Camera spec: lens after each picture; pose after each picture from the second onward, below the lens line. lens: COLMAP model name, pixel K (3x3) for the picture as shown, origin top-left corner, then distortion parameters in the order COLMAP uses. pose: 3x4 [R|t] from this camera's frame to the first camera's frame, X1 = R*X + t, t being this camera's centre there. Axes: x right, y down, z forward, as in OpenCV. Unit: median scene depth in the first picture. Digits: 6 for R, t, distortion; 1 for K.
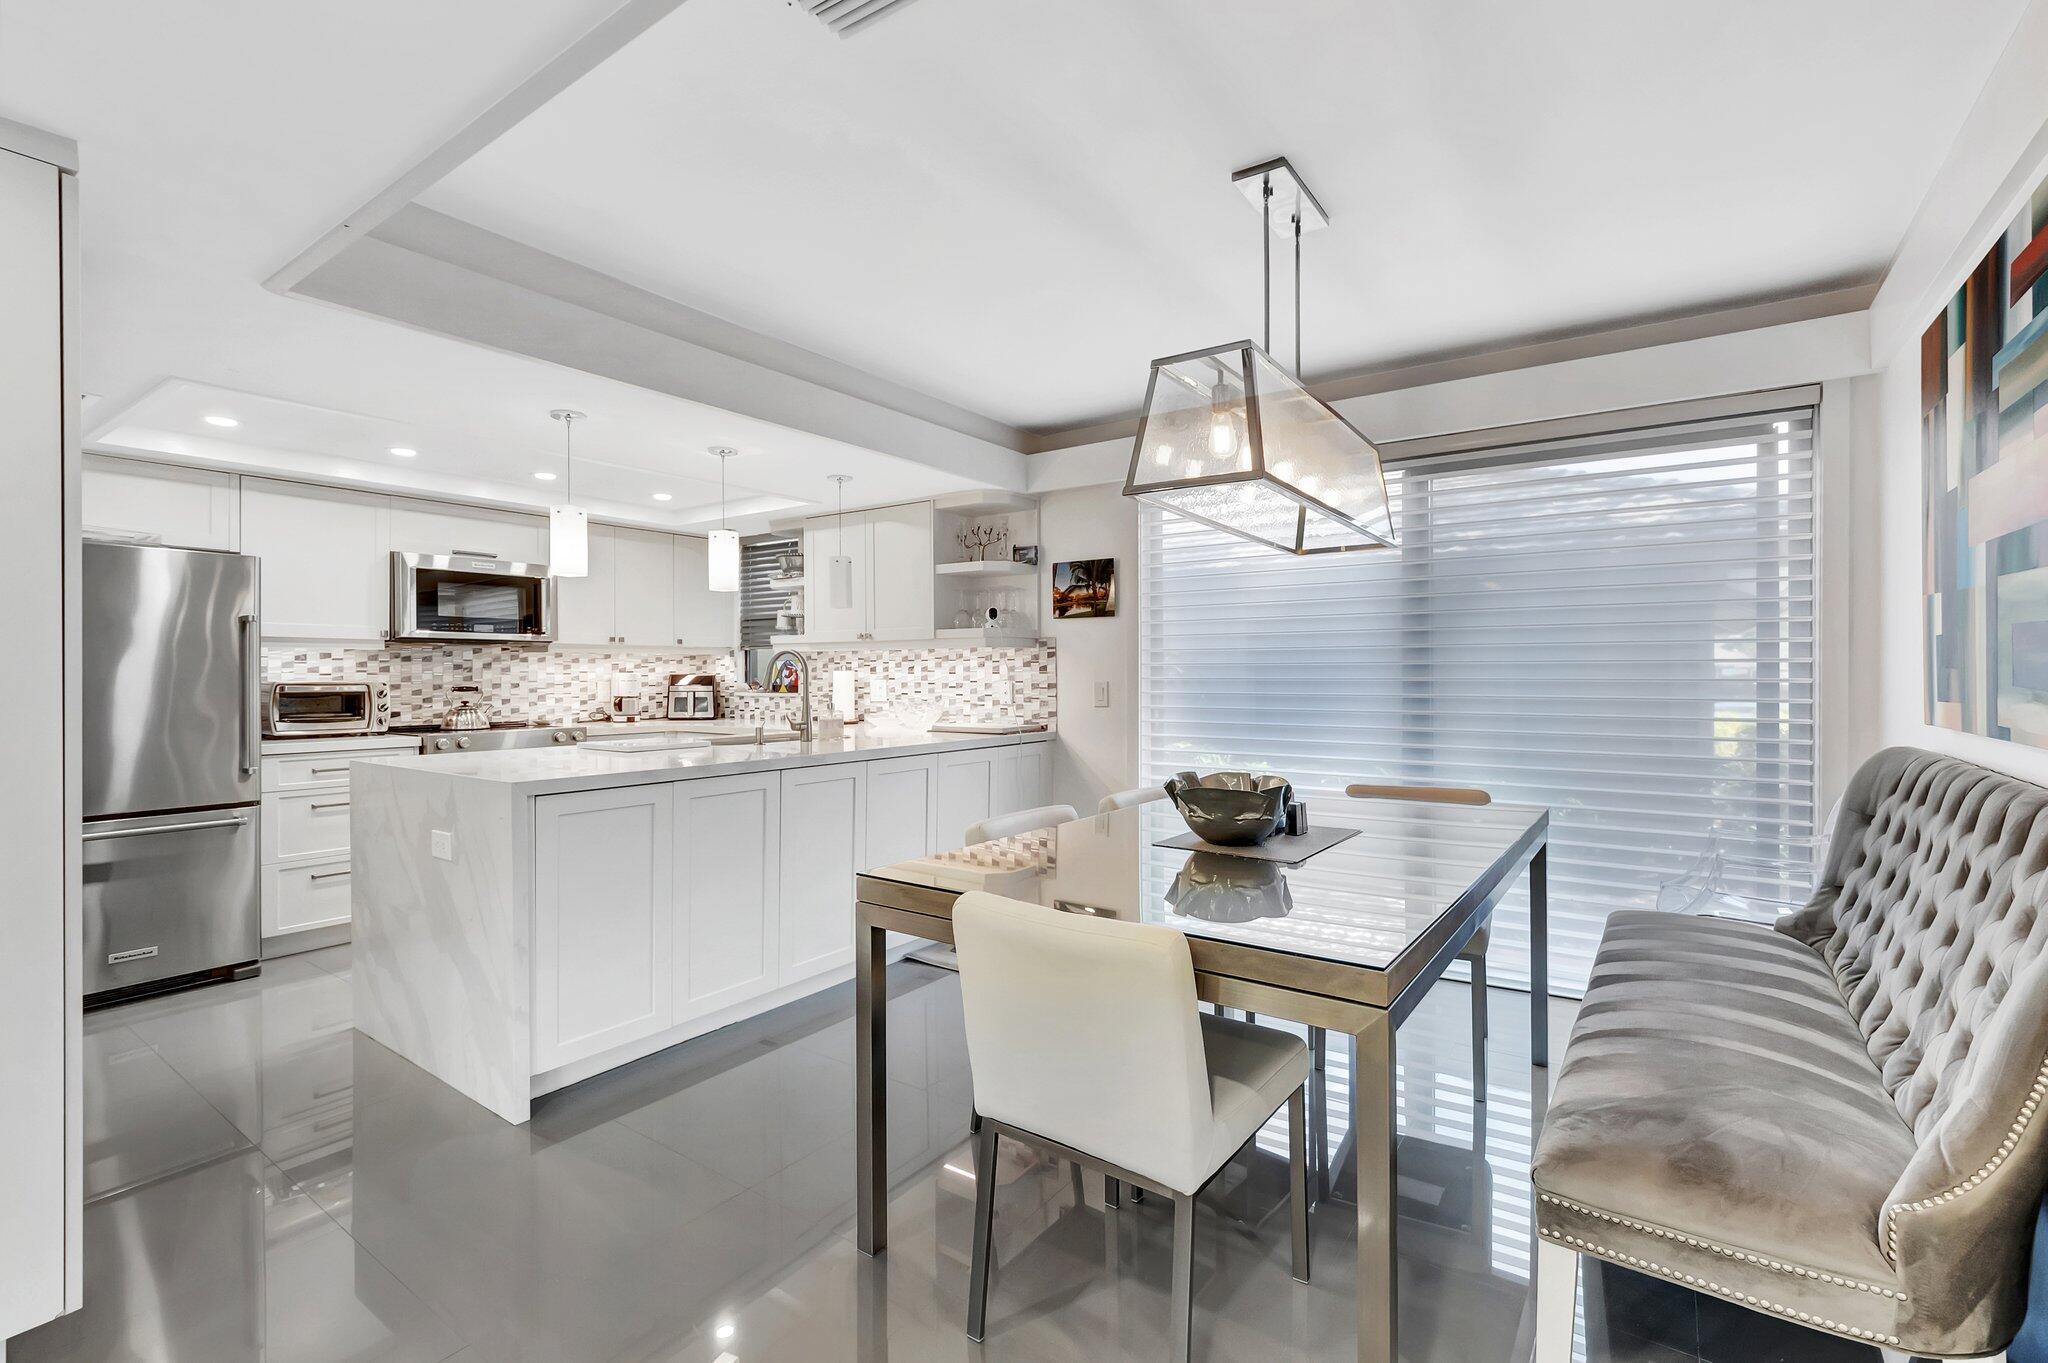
lens RADIAL K [[902.5, 0, 1038.7], [0, 902.5, 672.0], [0, 0, 1]] dist [0.001580, -0.005045]
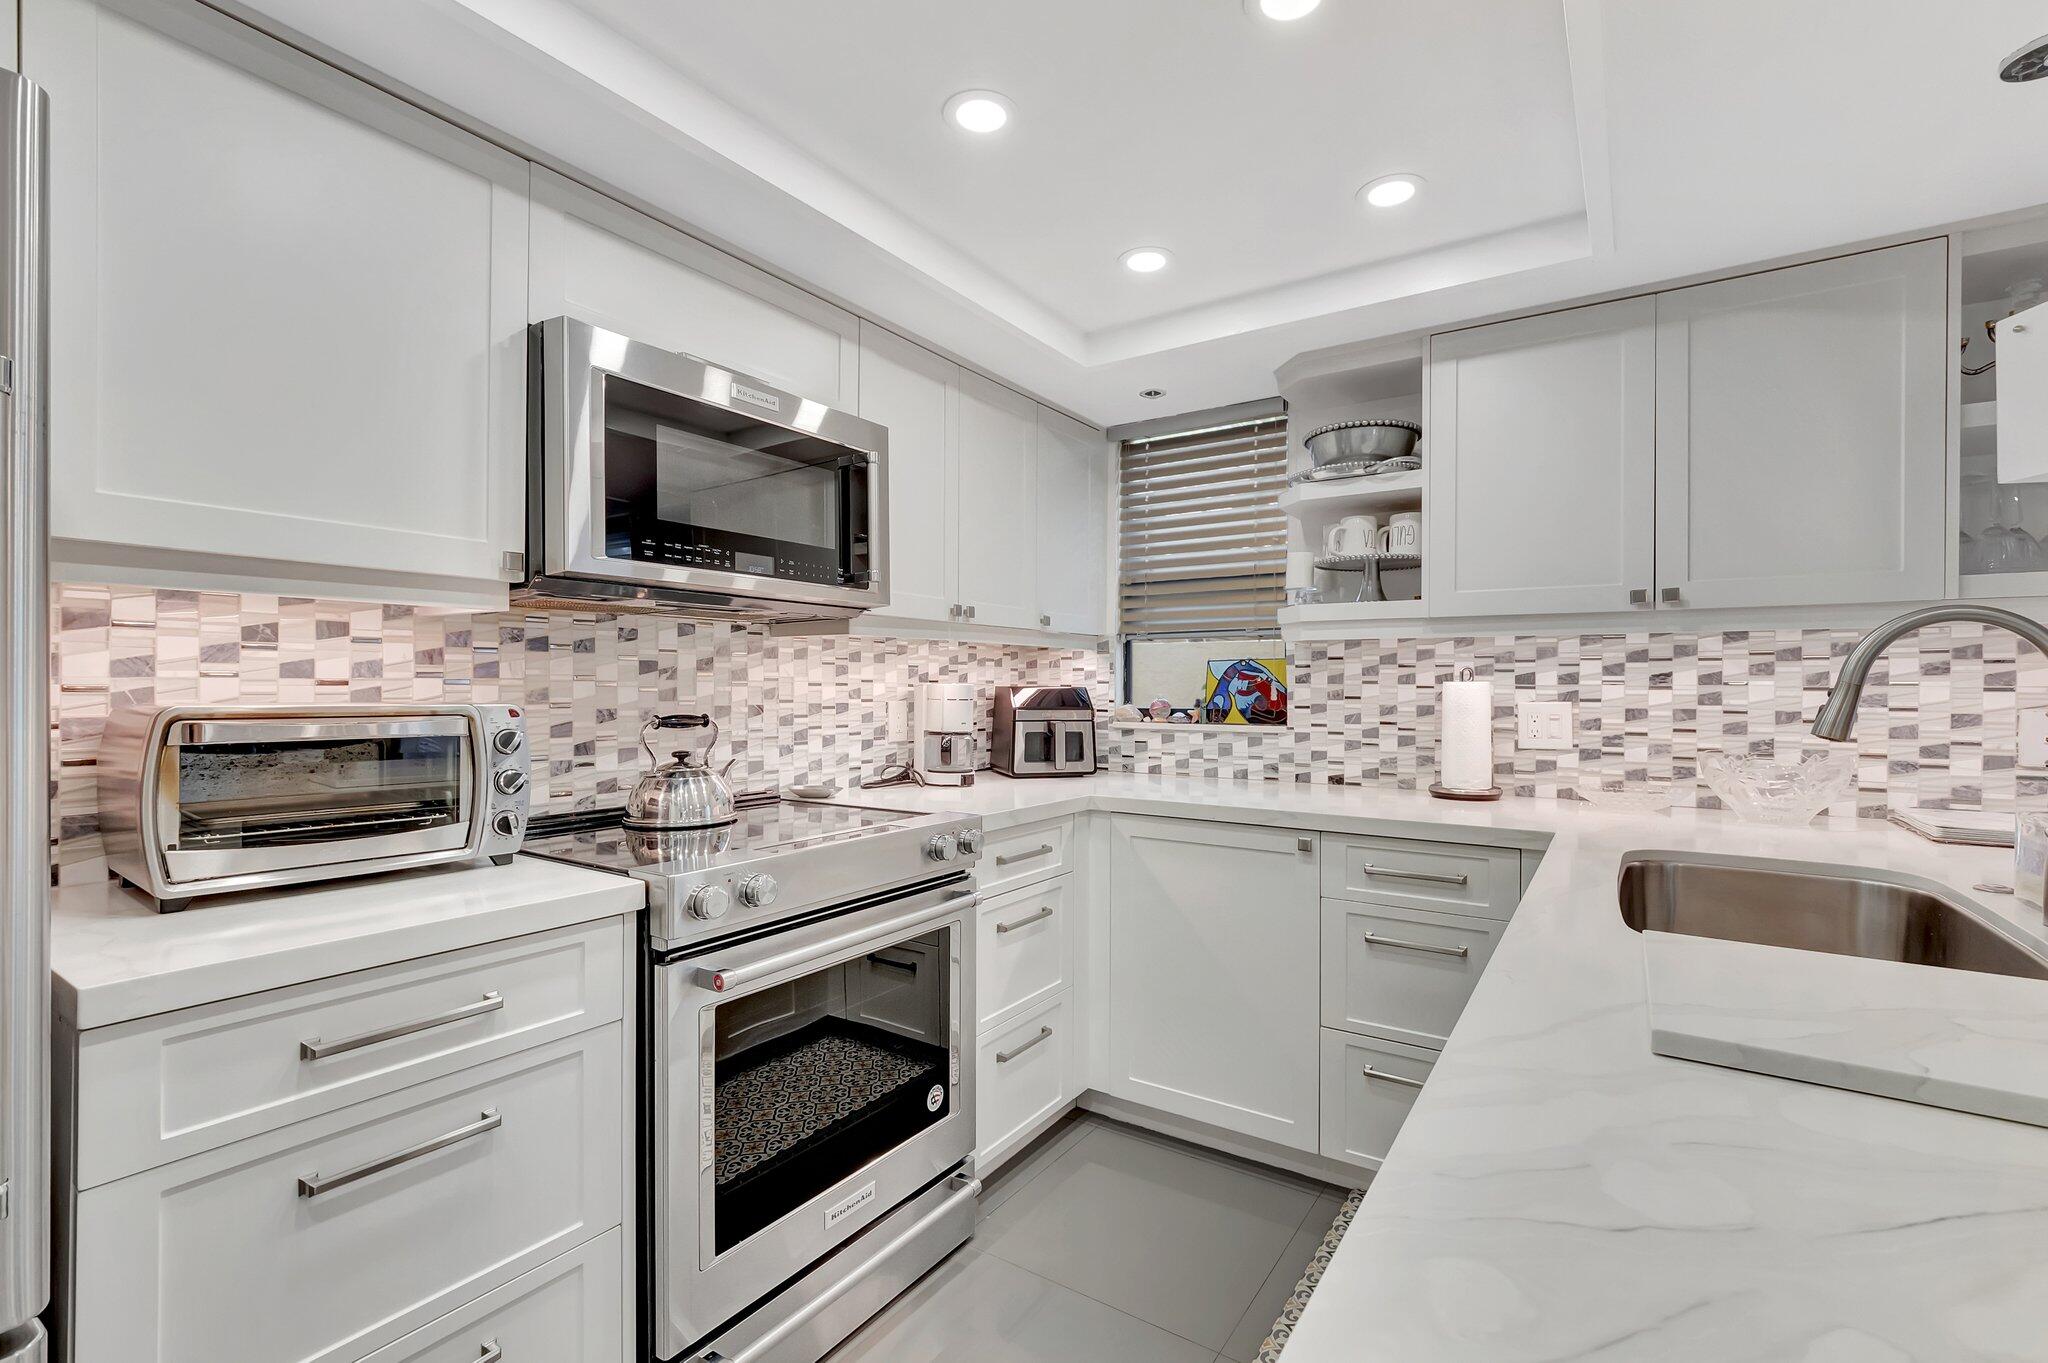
lens RADIAL K [[902.5, 0, 1037.9], [0, 902.5, 687.5], [0, 0, 1]] dist [0.001580, -0.005045]
pose [[0.999827, 0.006169, 0.017535, -0.499941], [-0.006236, 0.999973, 0.003769, 0.001411], [-0.017512, -0.003877, 0.999839, 0.616035]]
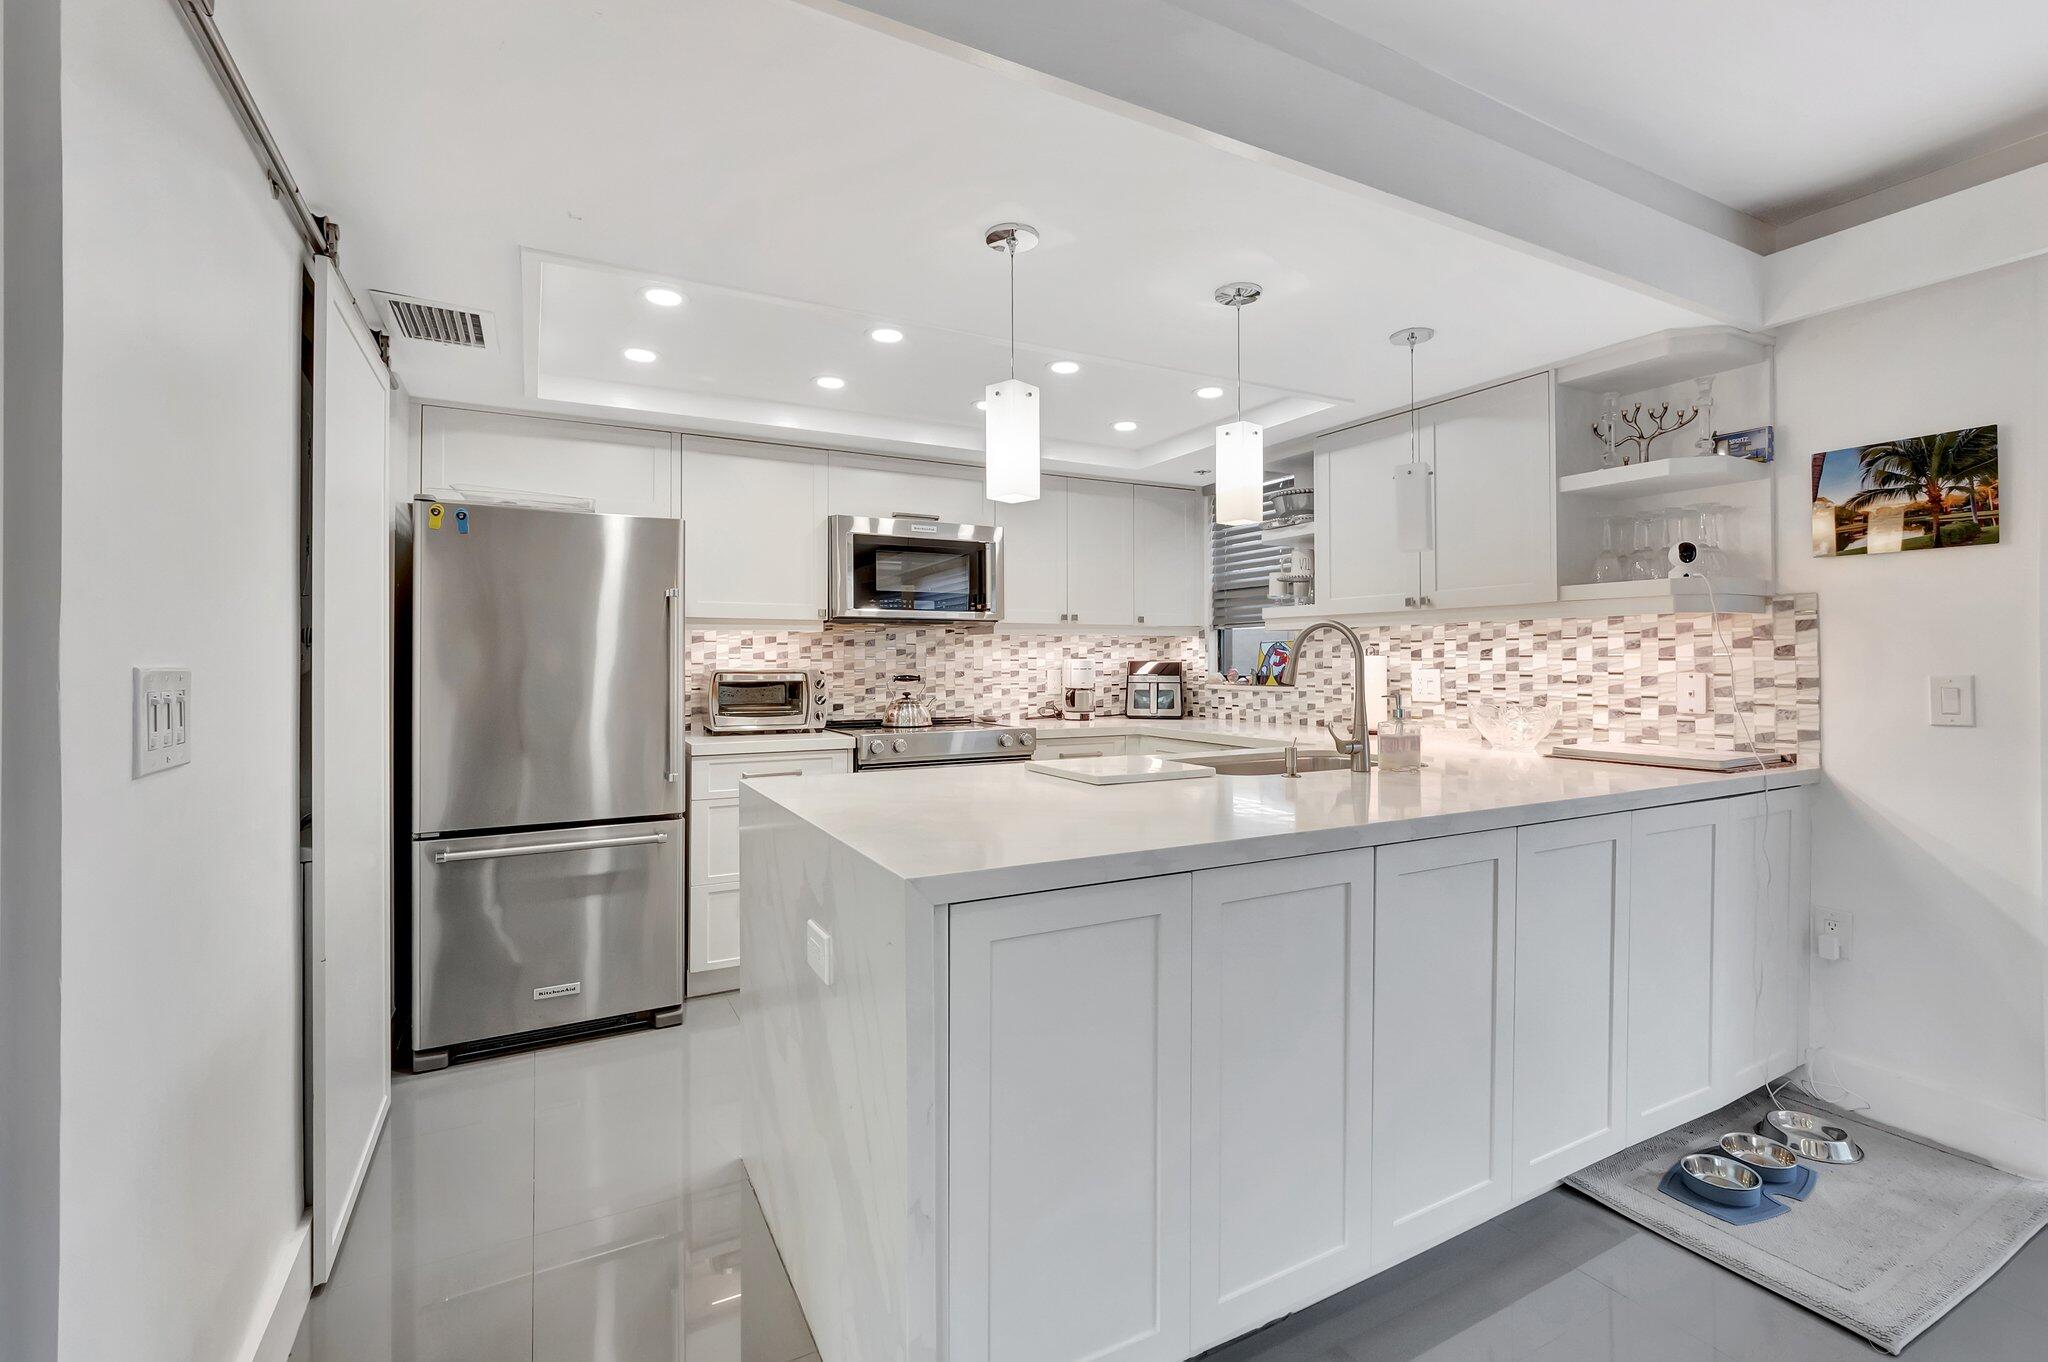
lens RADIAL K [[902.5, 0, 1038.8], [0, 902.5, 657.6], [0, 0, 1]] dist [0.001580, -0.005045]
pose [[0.896643, -0.001131, -0.442754, -0.156395], [0.000443, 0.999999, -0.001658, 0.001031], [0.442755, 0.001291, 0.896642, 0.308127]]
